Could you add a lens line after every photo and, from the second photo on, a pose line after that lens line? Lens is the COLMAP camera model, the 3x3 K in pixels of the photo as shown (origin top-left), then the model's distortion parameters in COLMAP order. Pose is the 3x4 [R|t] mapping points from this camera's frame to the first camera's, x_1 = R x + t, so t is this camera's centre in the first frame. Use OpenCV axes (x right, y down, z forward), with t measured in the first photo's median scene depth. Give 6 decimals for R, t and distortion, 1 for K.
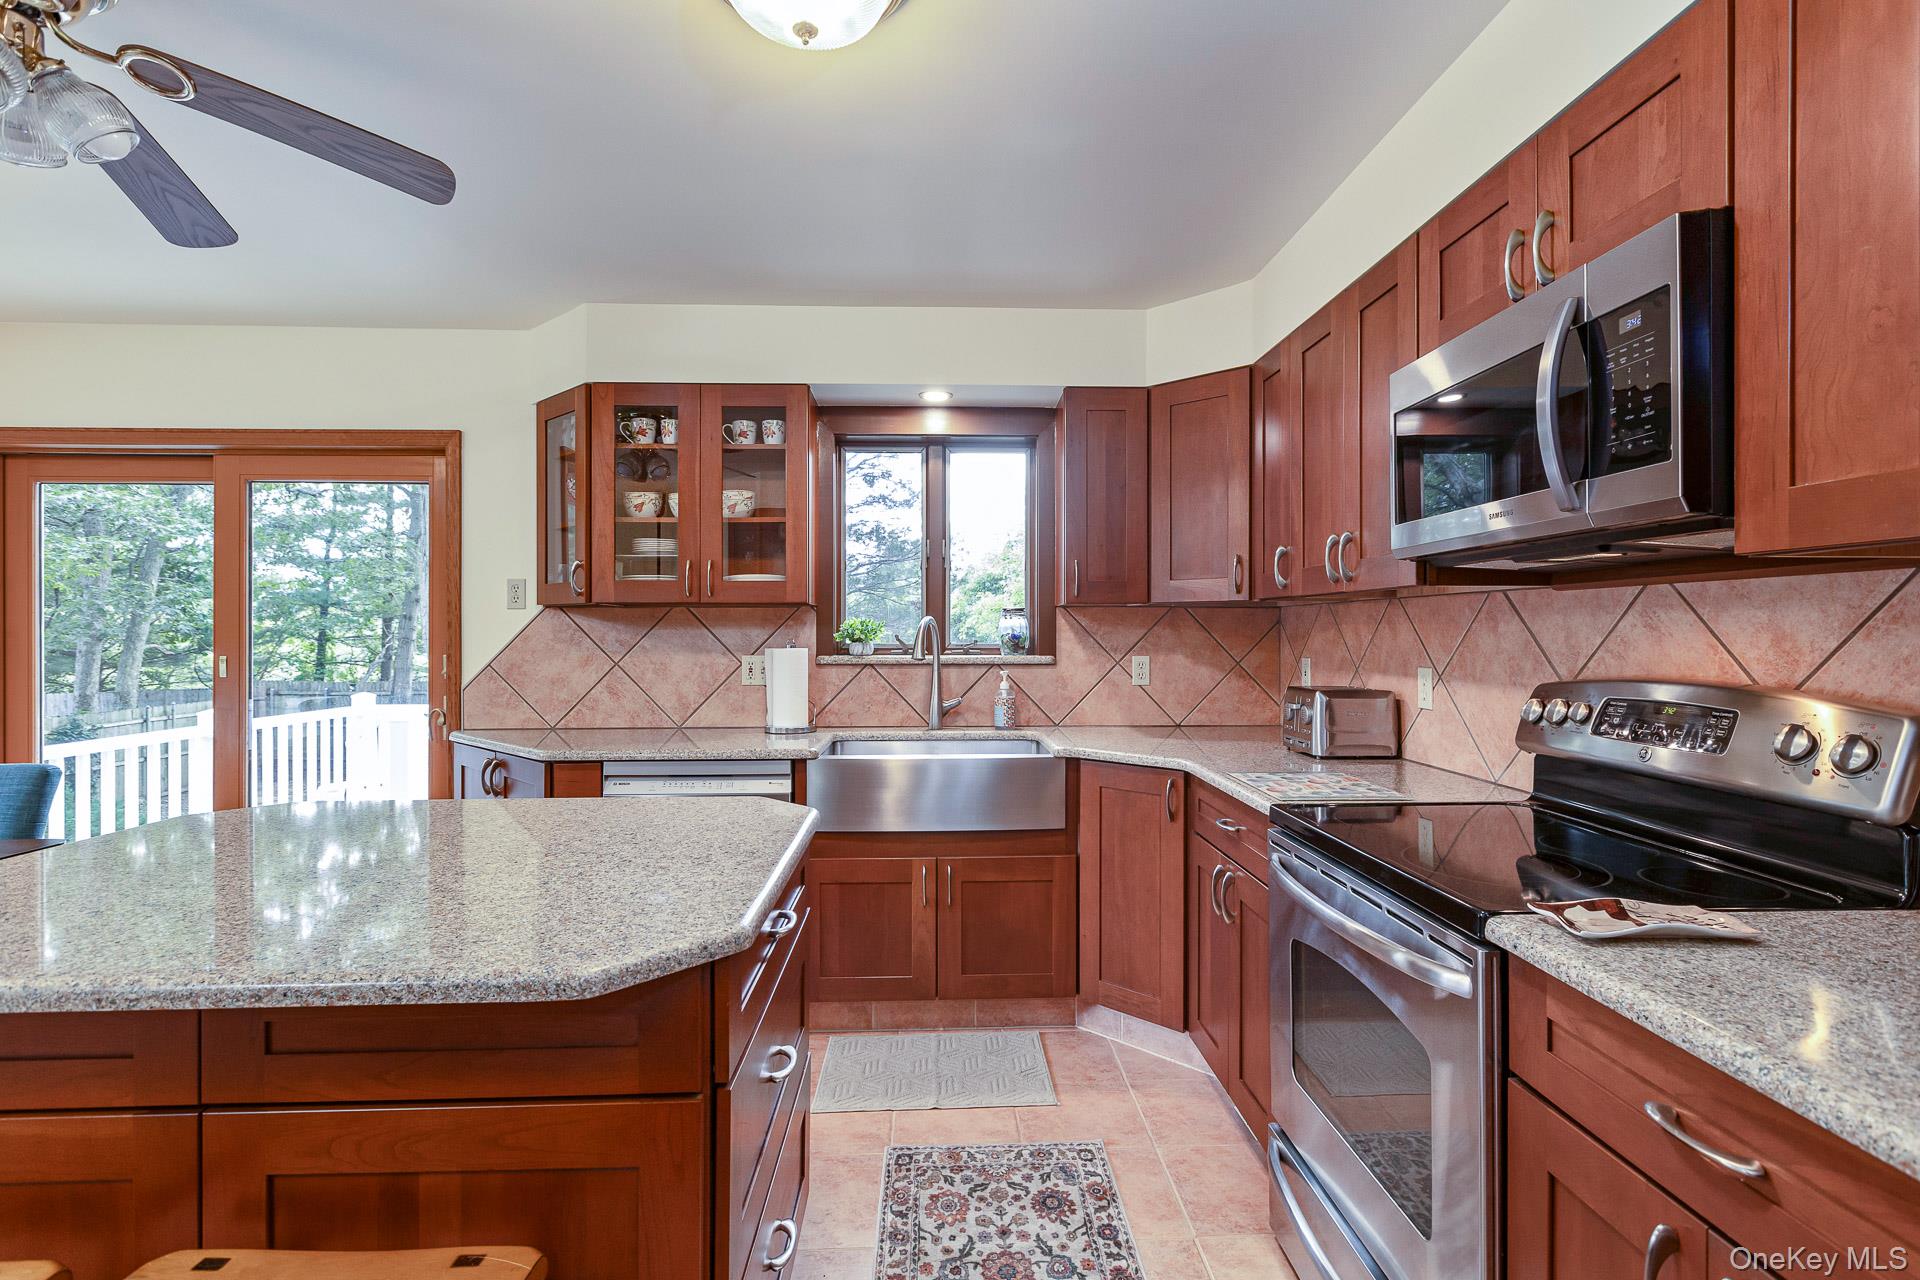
lens RADIAL K [[887.6, 0, 966.5], [0, 887.6, 629.0], [0, 0, 1]] dist [-0.004026, -0.000756]
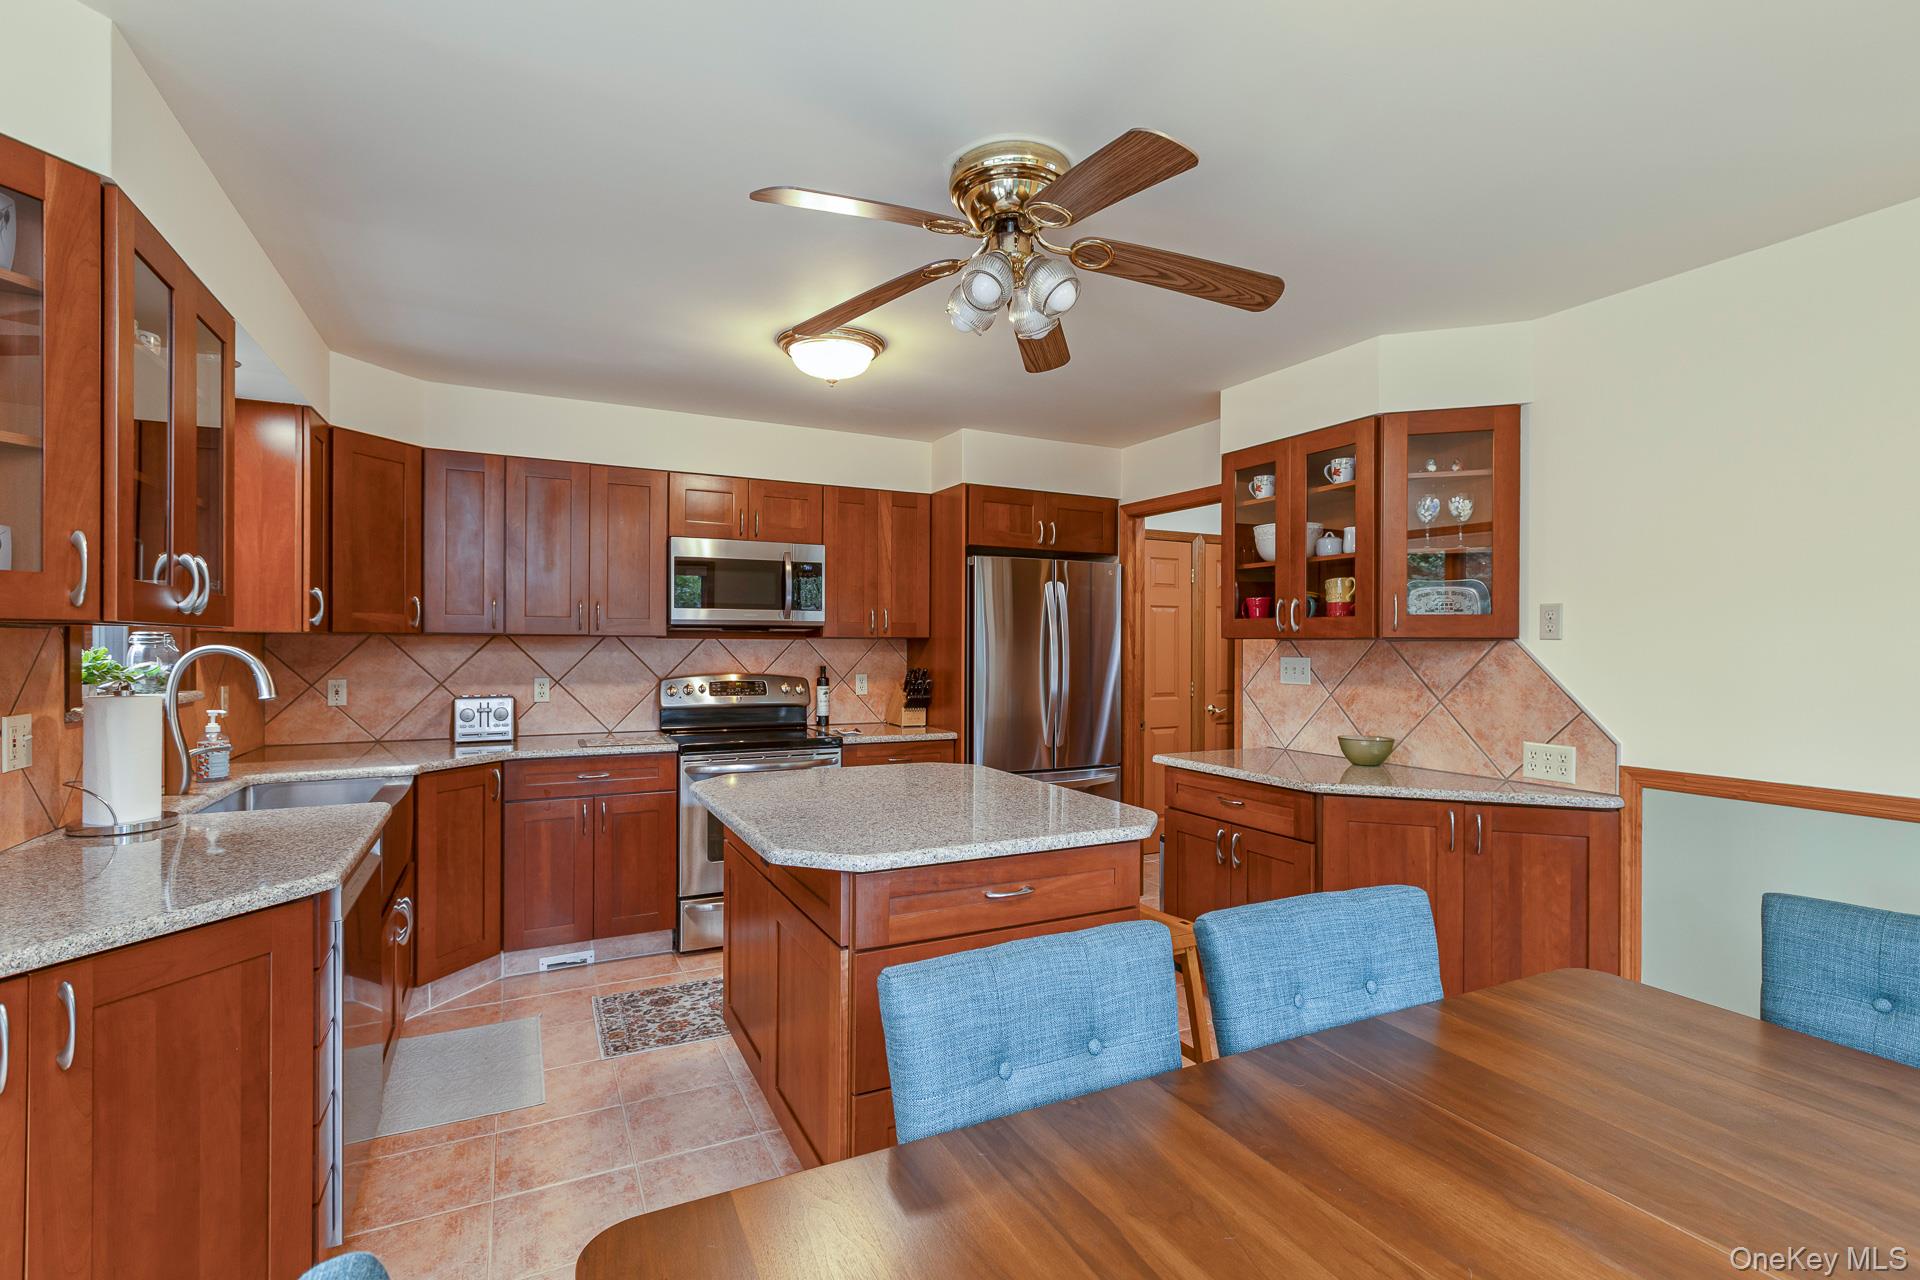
lens RADIAL K [[887.6, 0, 961.9], [0, 887.6, 642.4], [0, 0, 1]] dist [-0.004026, -0.000756]
pose [[-0.404873, -0.000554, 0.914373, -1.022022], [-0.003167, 0.999995, -0.000796, -0.019213], [-0.914367, -0.003219, -0.404873, 0.715519]]
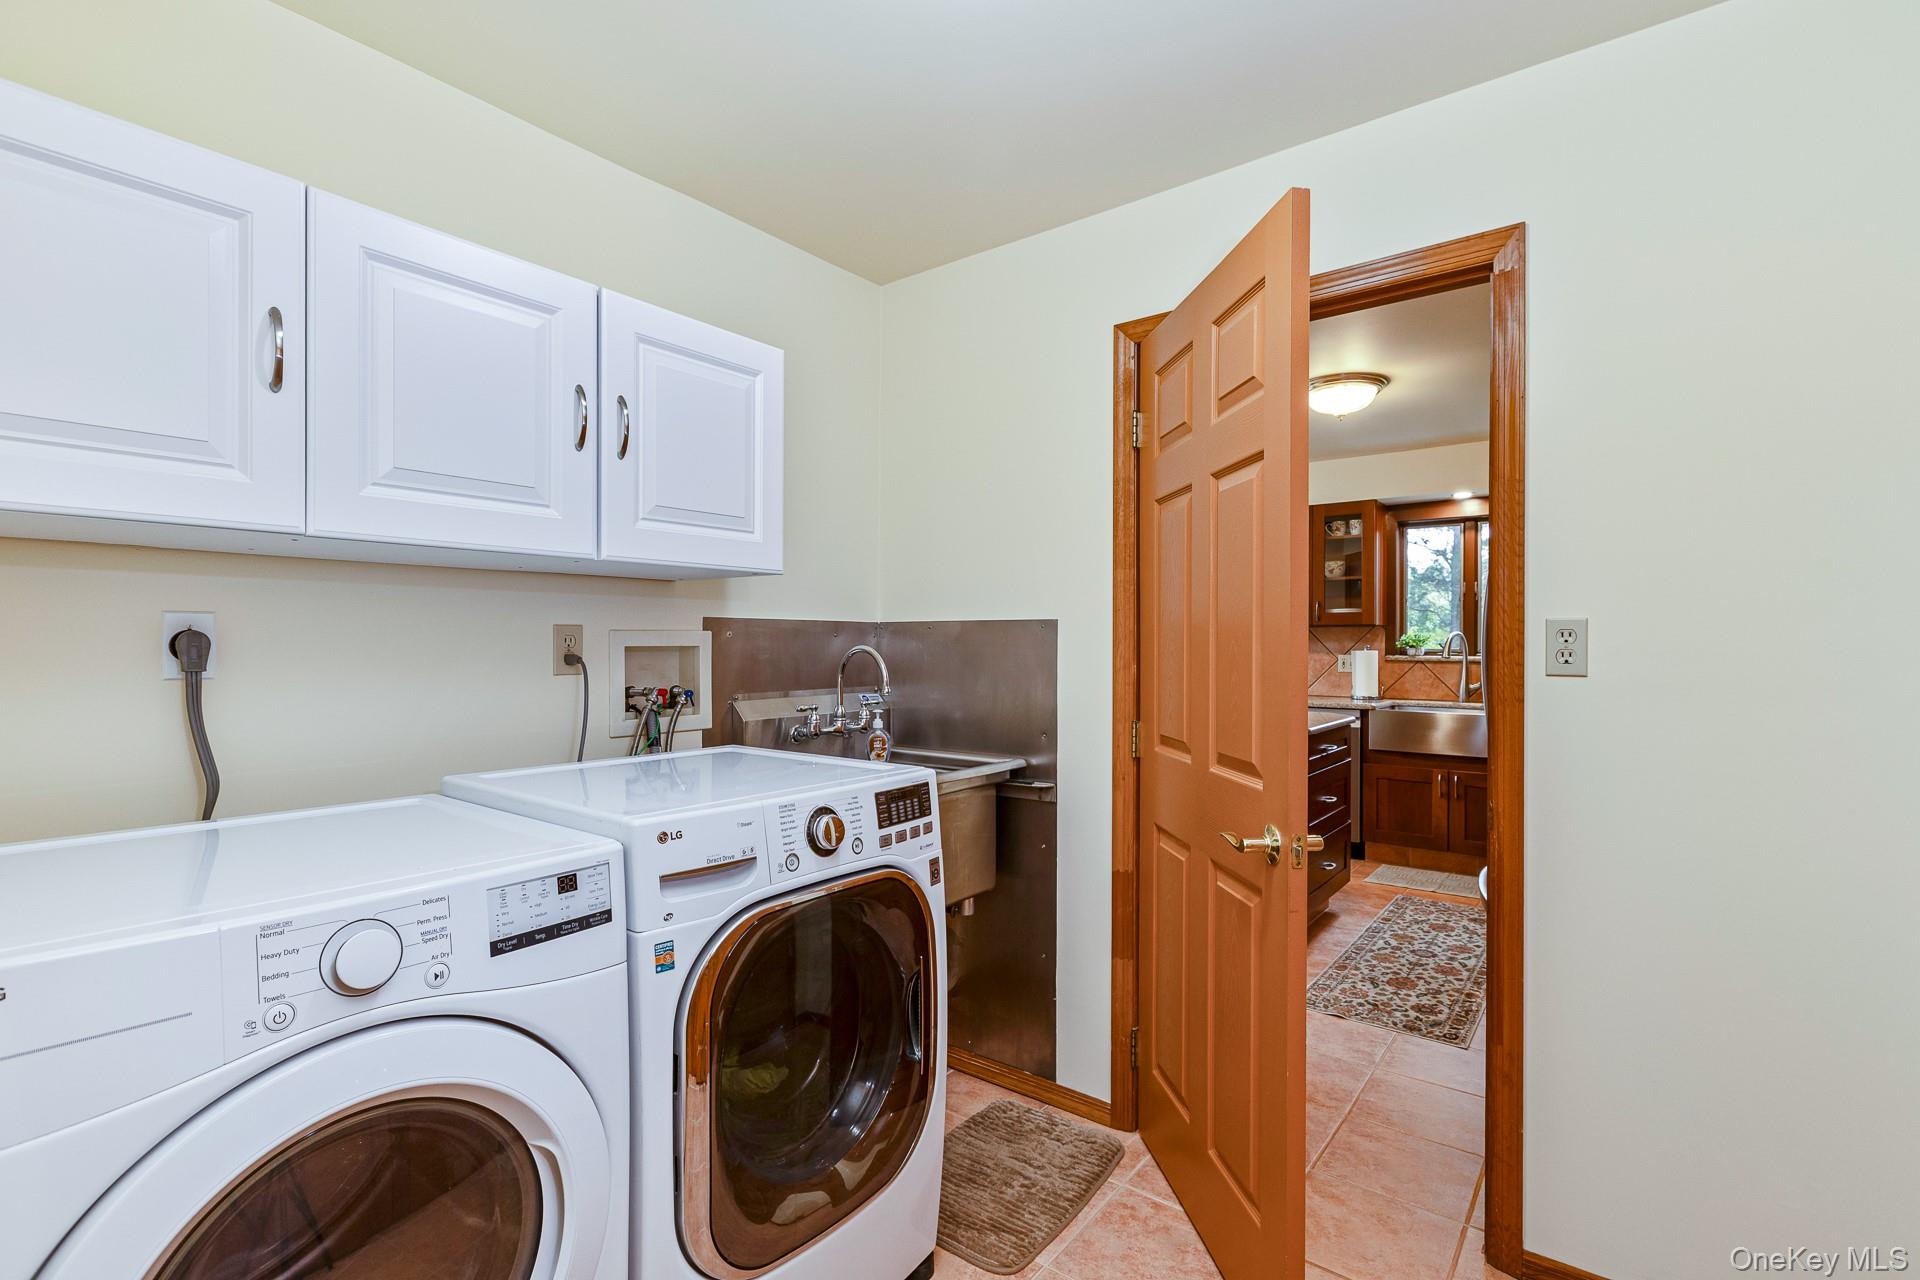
lens RADIAL K [[887.6, 0, 962.2], [0, 887.6, 631.8], [0, 0, 1]] dist [-0.004026, -0.000756]
pose [[0.763730, -0.004663, -0.645519, 0.314172], [0.001883, 0.999986, -0.004996, -0.008476], [0.645533, 0.002600, 0.763728, -0.826337]]
